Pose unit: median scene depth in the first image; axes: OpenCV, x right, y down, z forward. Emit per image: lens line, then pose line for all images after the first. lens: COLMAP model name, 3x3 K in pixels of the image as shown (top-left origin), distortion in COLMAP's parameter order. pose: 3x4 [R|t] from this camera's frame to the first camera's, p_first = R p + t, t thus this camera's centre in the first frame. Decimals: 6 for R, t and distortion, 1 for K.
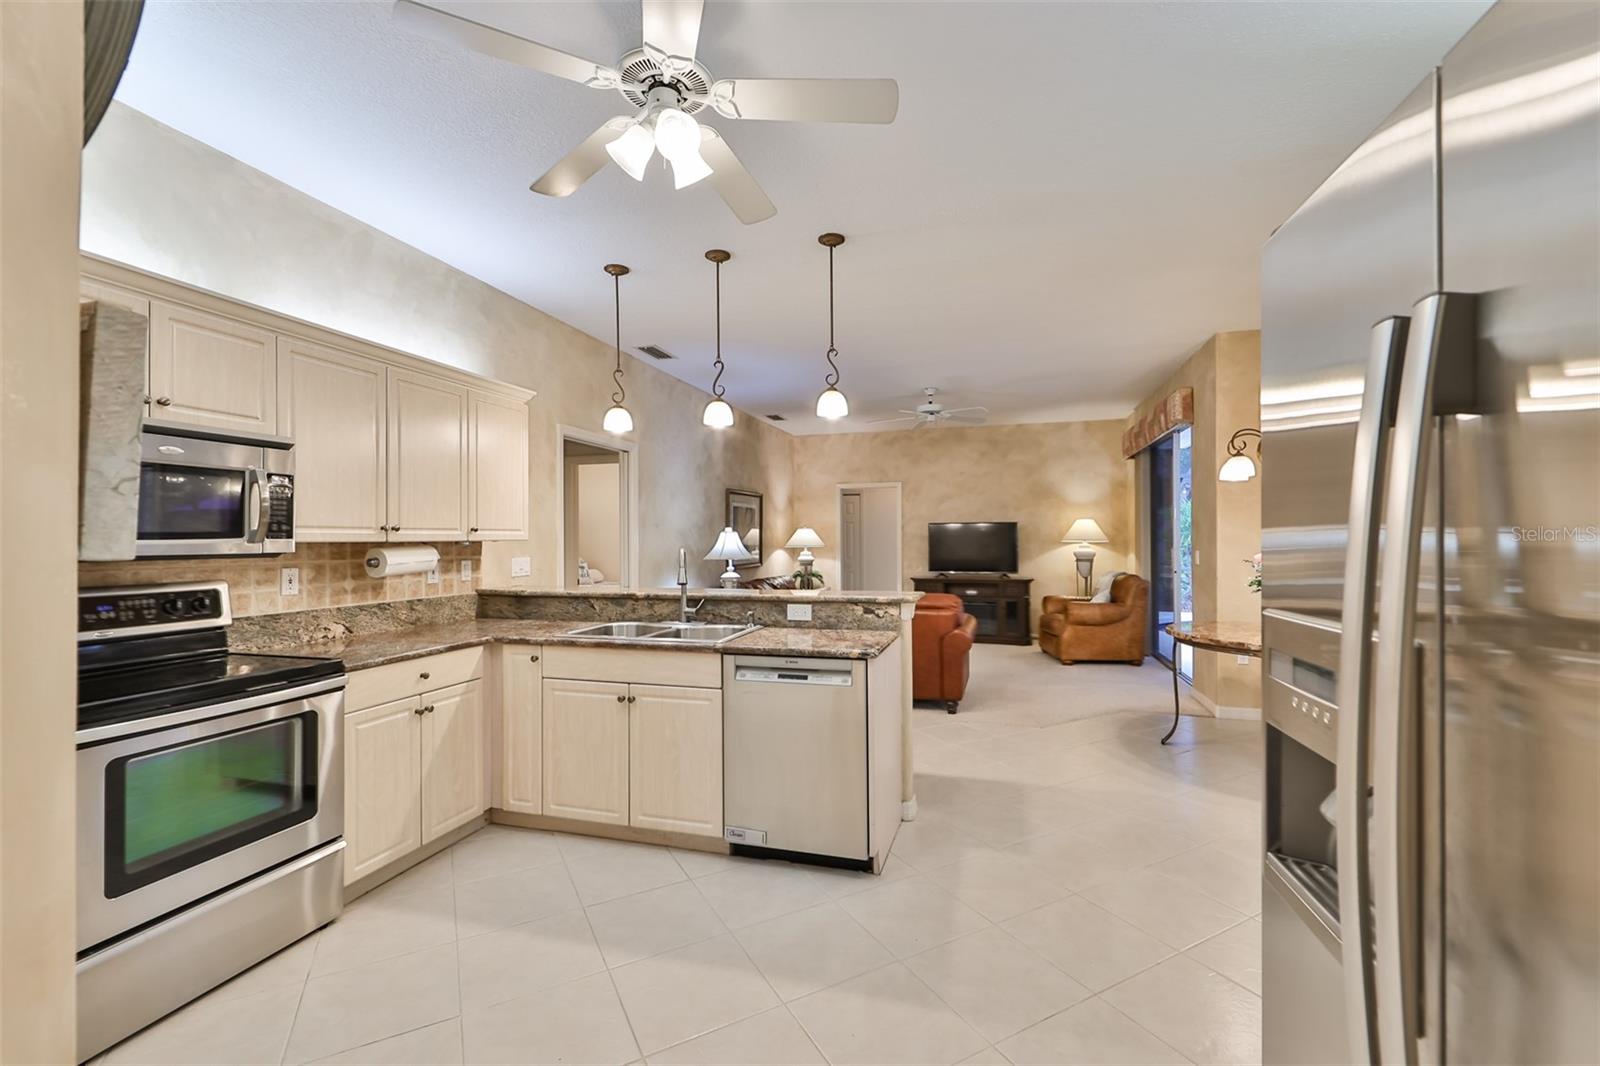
lens RADIAL K [[677.9, 0, 795.2], [0, 677.9, 537.1], [0, 0, 1]] dist [0.001026, 0.001048]
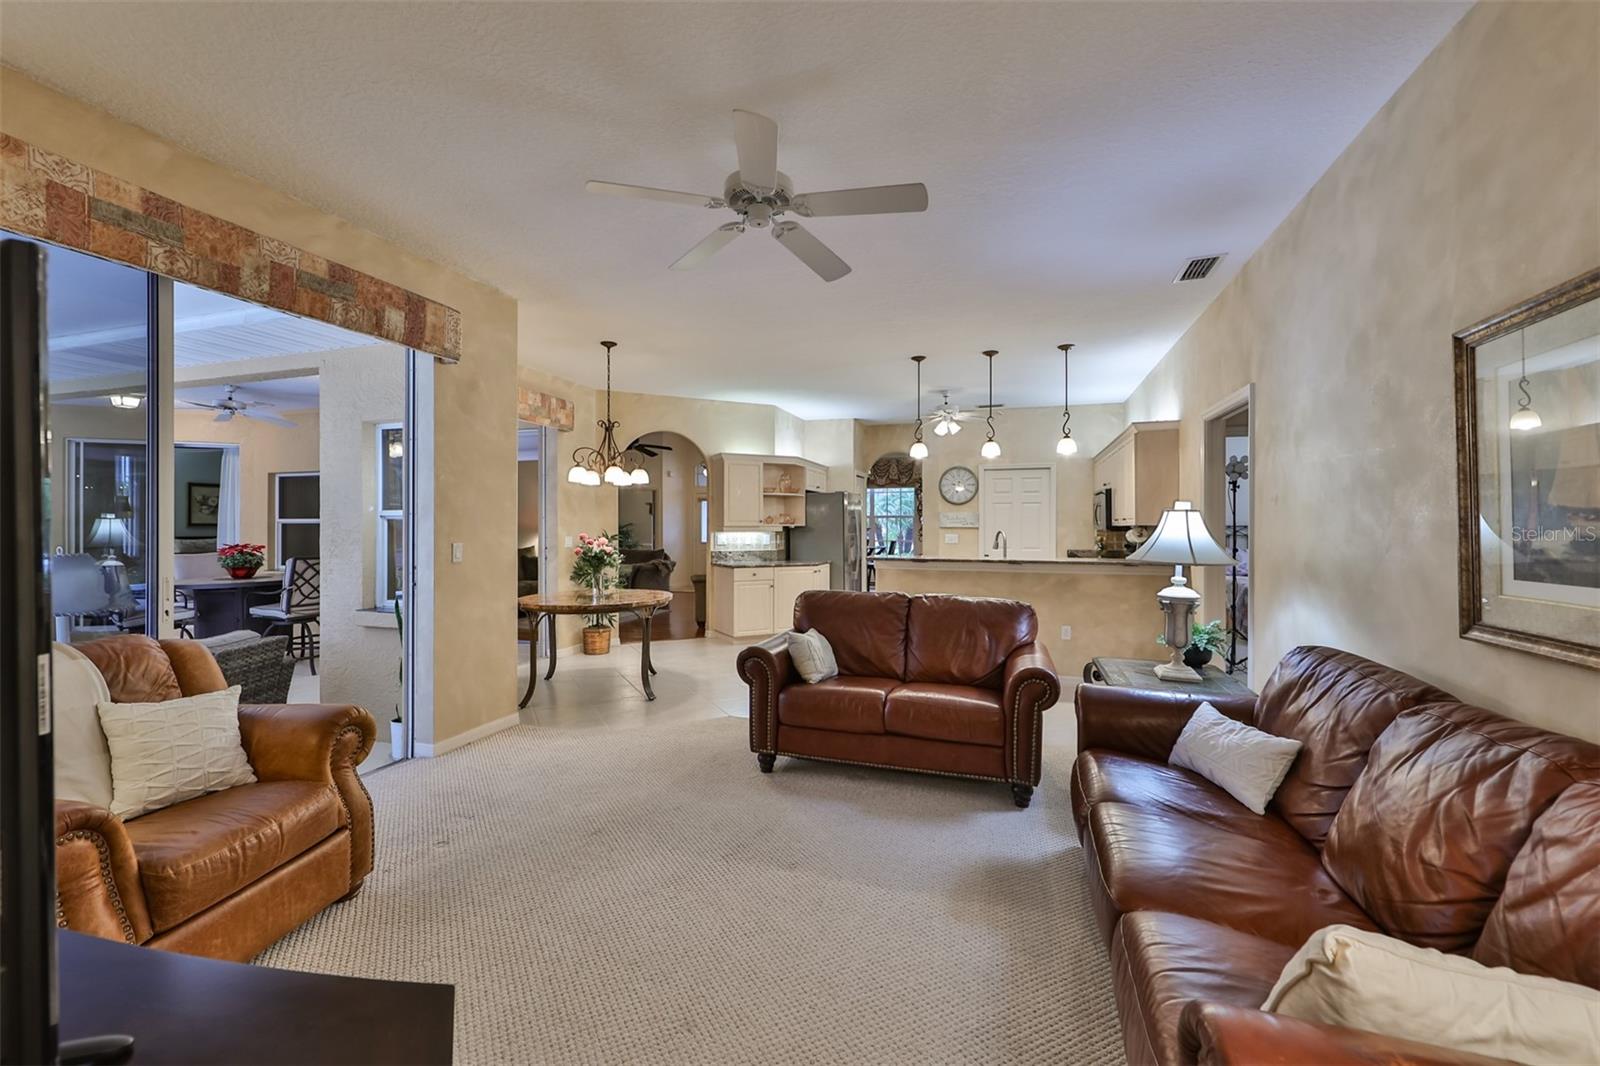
lens RADIAL K [[677.9, 0, 802.4], [0, 677.9, 528.7], [0, 0, 1]] dist [0.001026, 0.001048]
pose [[-0.999764, 0.006237, 0.020829, 0.354792], [0.006219, 0.999980, -0.000896, 0.011111], [-0.020834, -0.000766, -0.999783, 3.064586]]
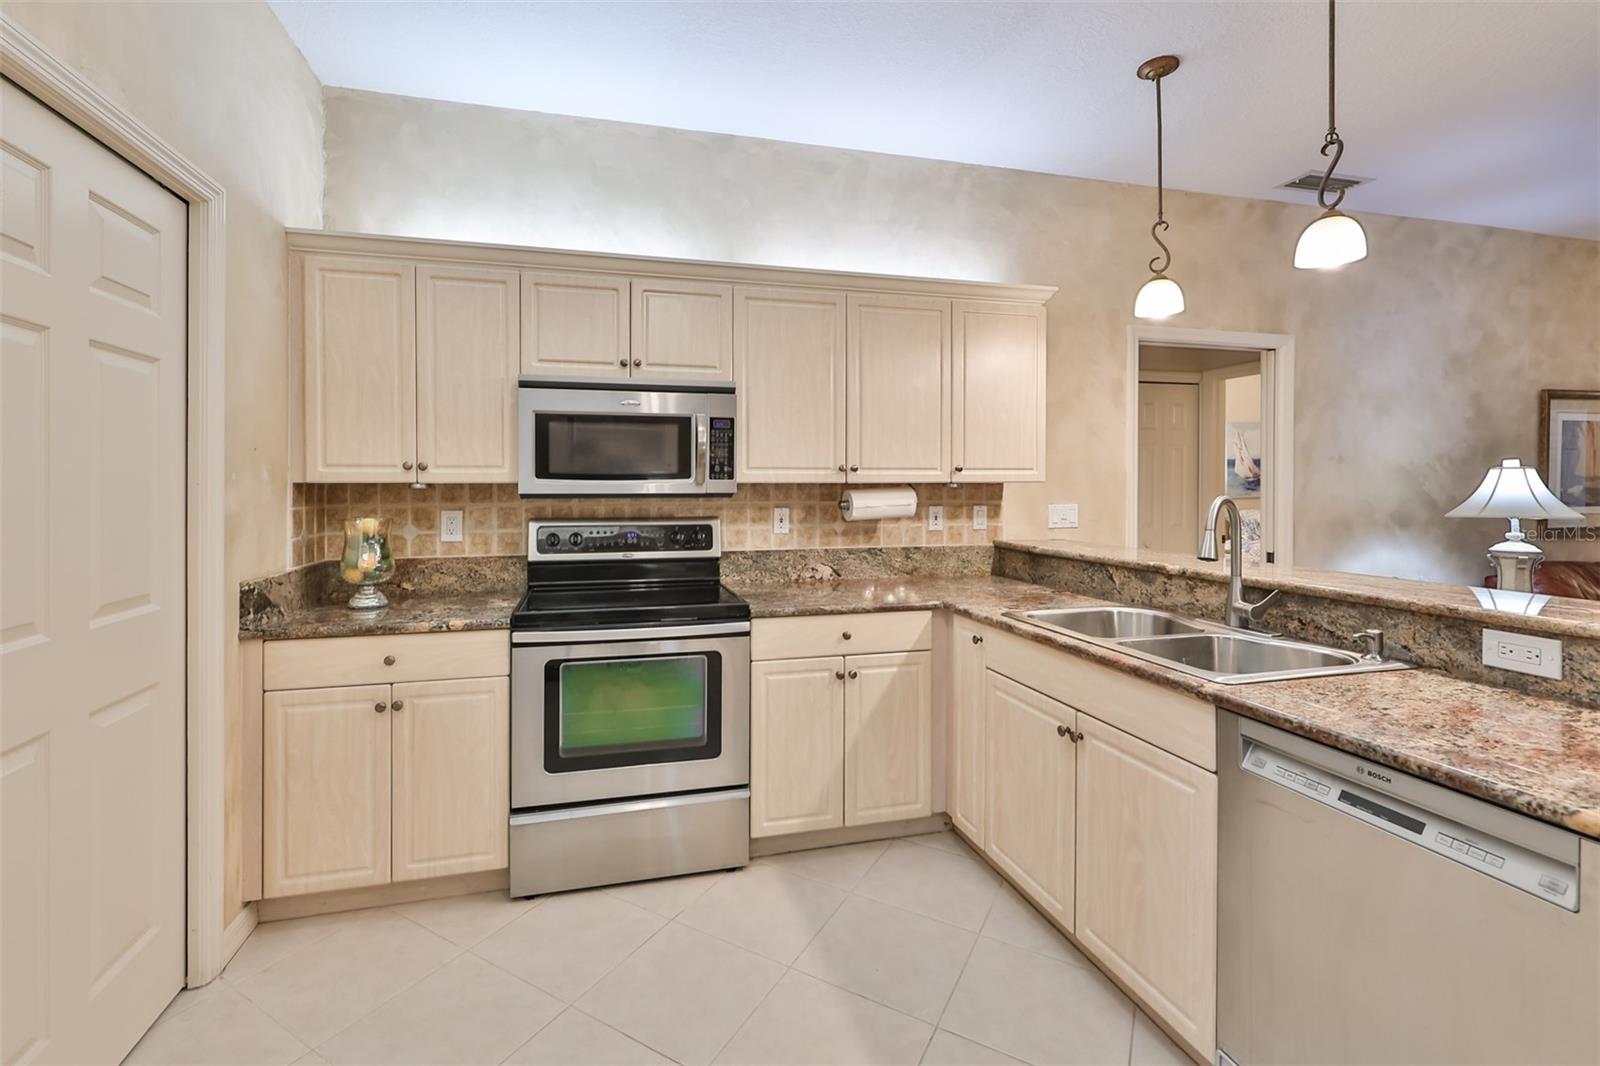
lens RADIAL K [[677.9, 0, 765.6], [0, 677.9, 493.1], [0, 0, 1]] dist [0.001026, 0.001048]
pose [[0.510633, 0.014290, -0.859680, 0.134877], [0.001830, 0.999842, 0.017707, 0.003798], [0.859797, -0.010615, 0.510525, 0.410298]]
